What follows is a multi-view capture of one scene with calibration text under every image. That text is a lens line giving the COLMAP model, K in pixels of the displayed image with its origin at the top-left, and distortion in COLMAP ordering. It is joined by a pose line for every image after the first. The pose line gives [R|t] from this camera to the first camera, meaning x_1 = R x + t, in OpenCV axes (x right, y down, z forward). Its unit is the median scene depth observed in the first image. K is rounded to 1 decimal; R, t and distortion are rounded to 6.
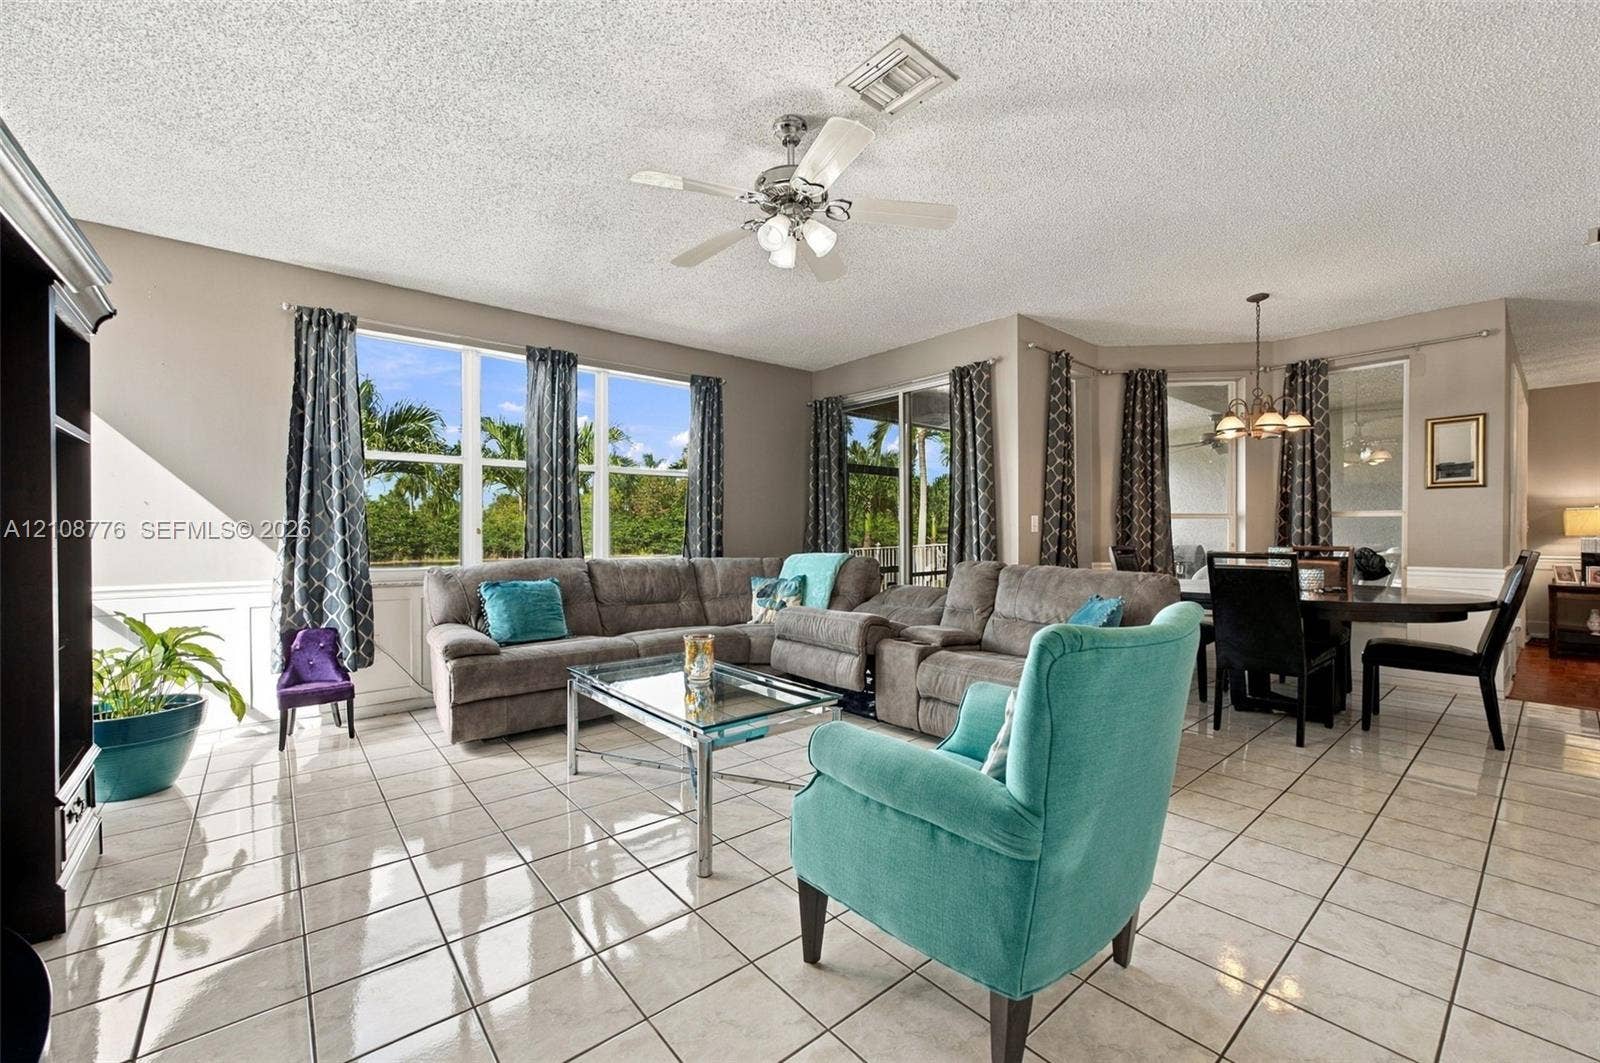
lens RADIAL K [[643.9, 0, 794.7], [0, 643.9, 524.1], [0, 0, 1]] dist [-0.008279, 0.000195]
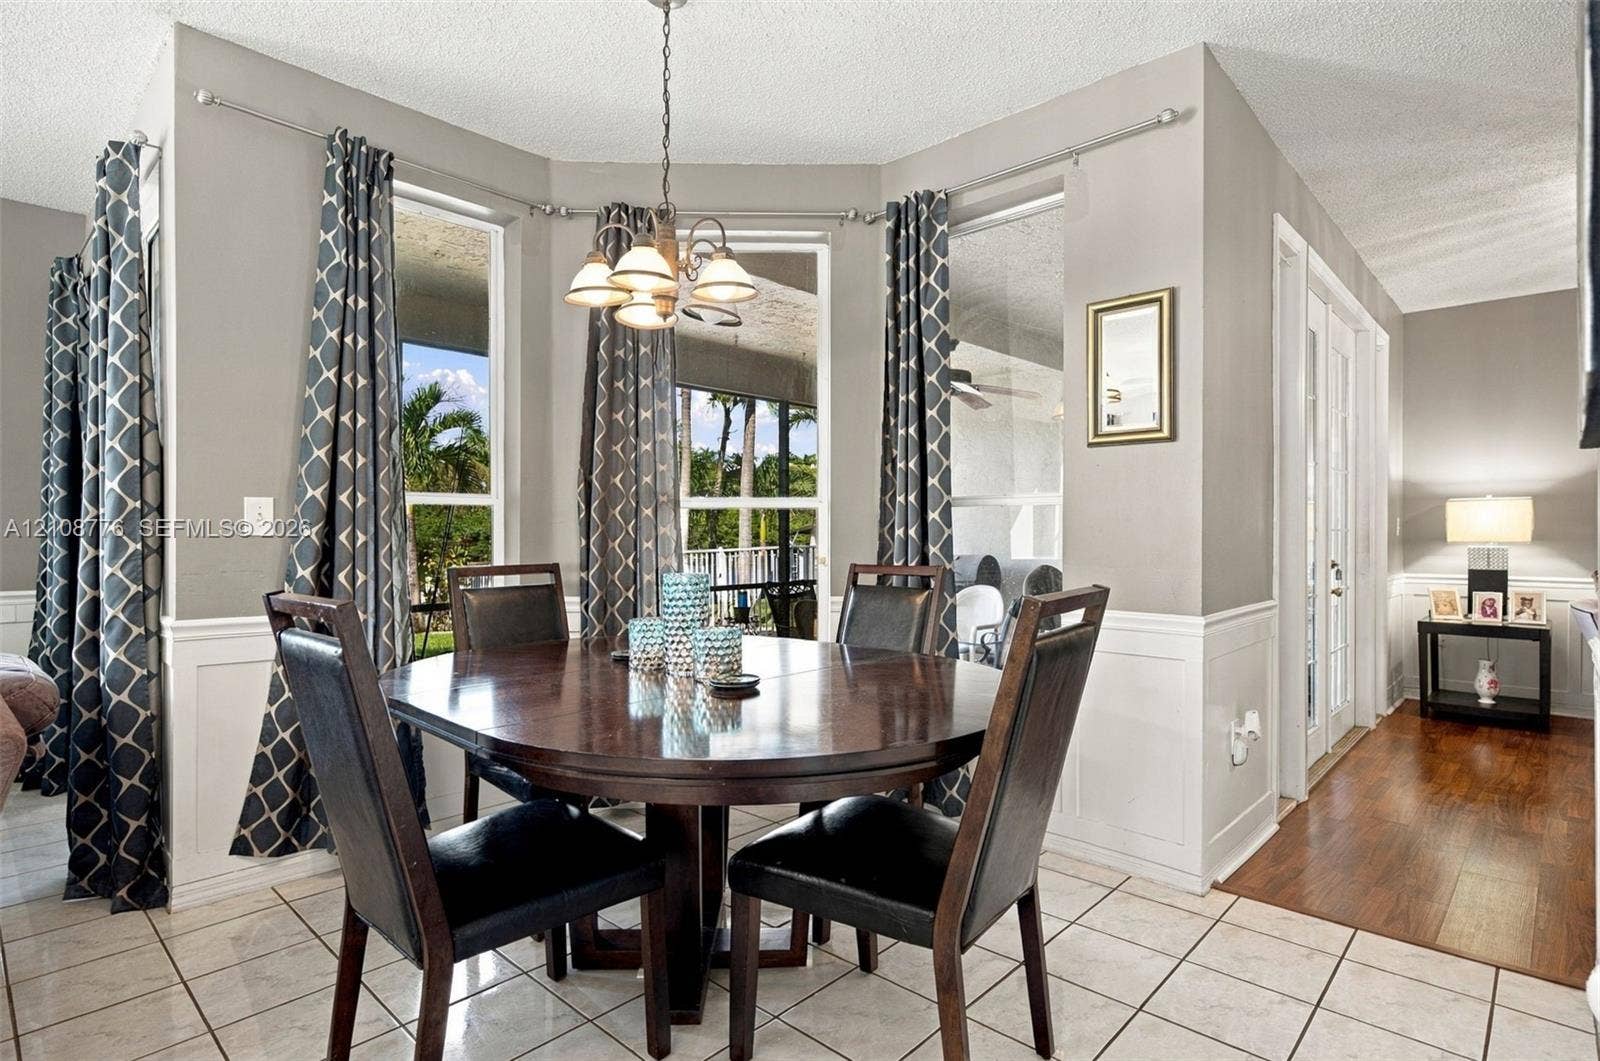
lens RADIAL K [[816.1, 0, 800.0], [0, 816.1, 530.5], [0, 0, 1]] dist [-0.000839, -0.000005]
pose [[0.992282, 0.003947, 0.123941, 0.850226], [-0.005867, 0.999868, 0.015126, -0.002321], [-0.123865, -0.015736, 0.992174, 0.502284]]
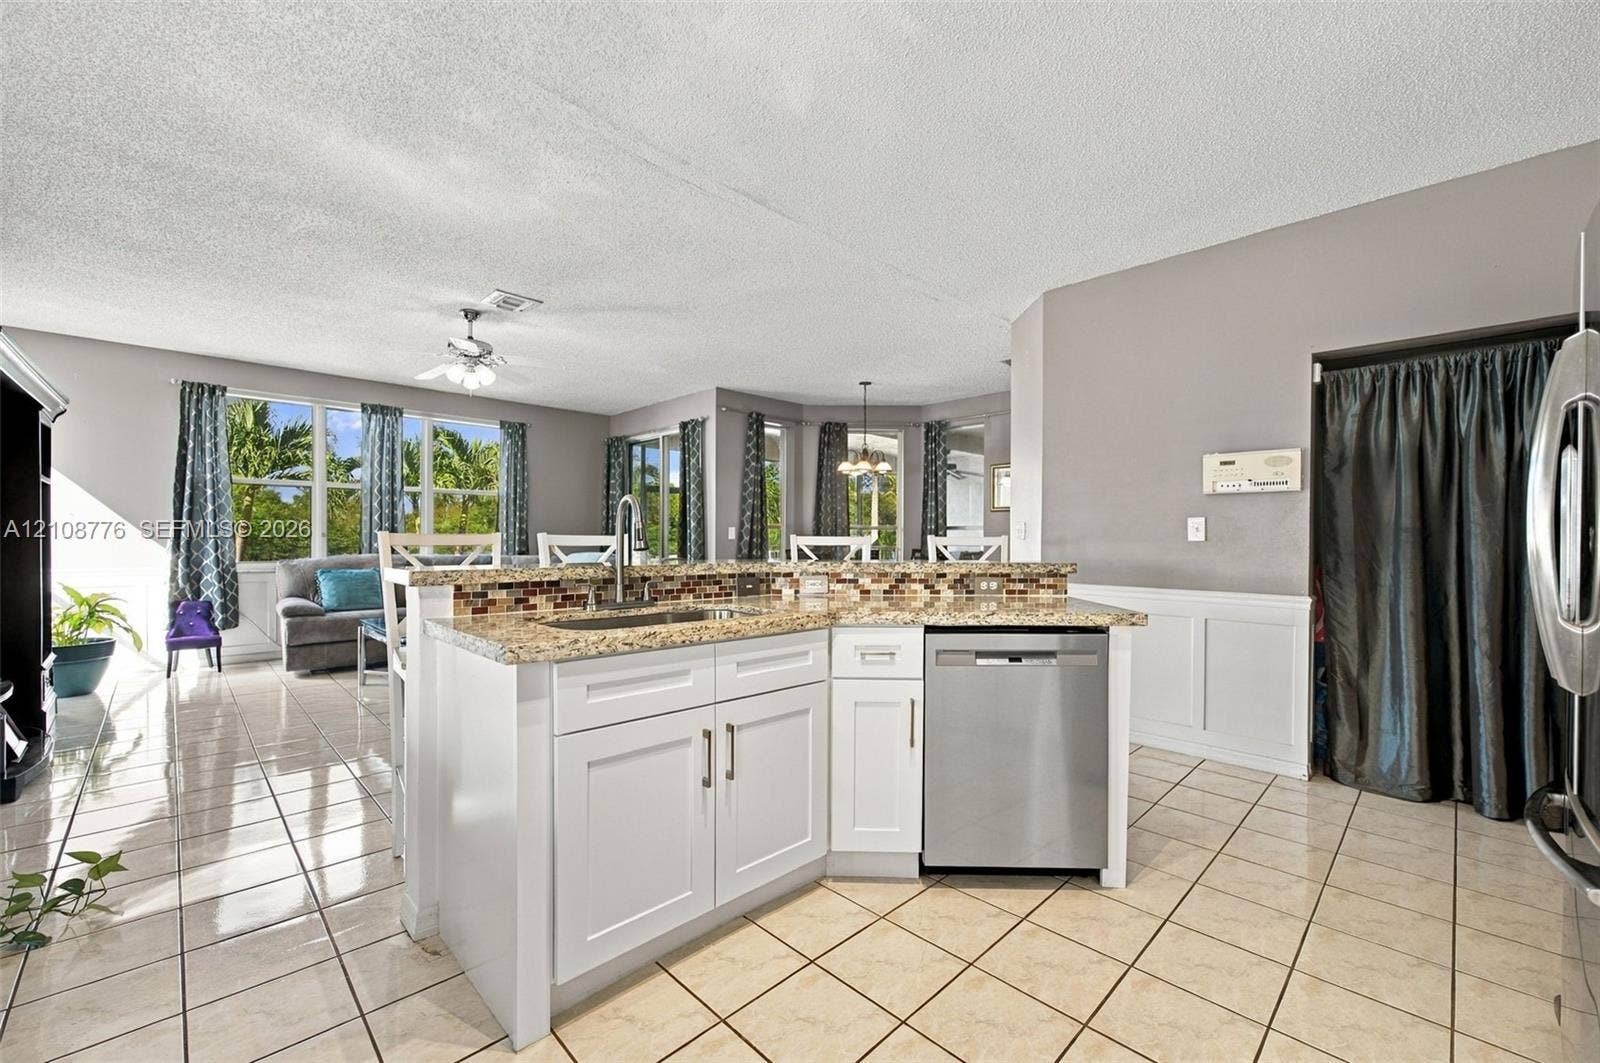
lens RADIAL K [[657.0, 0, 791.8], [0, 657.0, 534.5], [0, 0, 1]] dist [0.000765, 0.000071]
pose [[0.997301, 0.007472, 0.073044, 0.504600], [-0.007740, 0.999964, 0.003385, -0.003735], [-0.073016, -0.003941, 0.997323, -0.600882]]
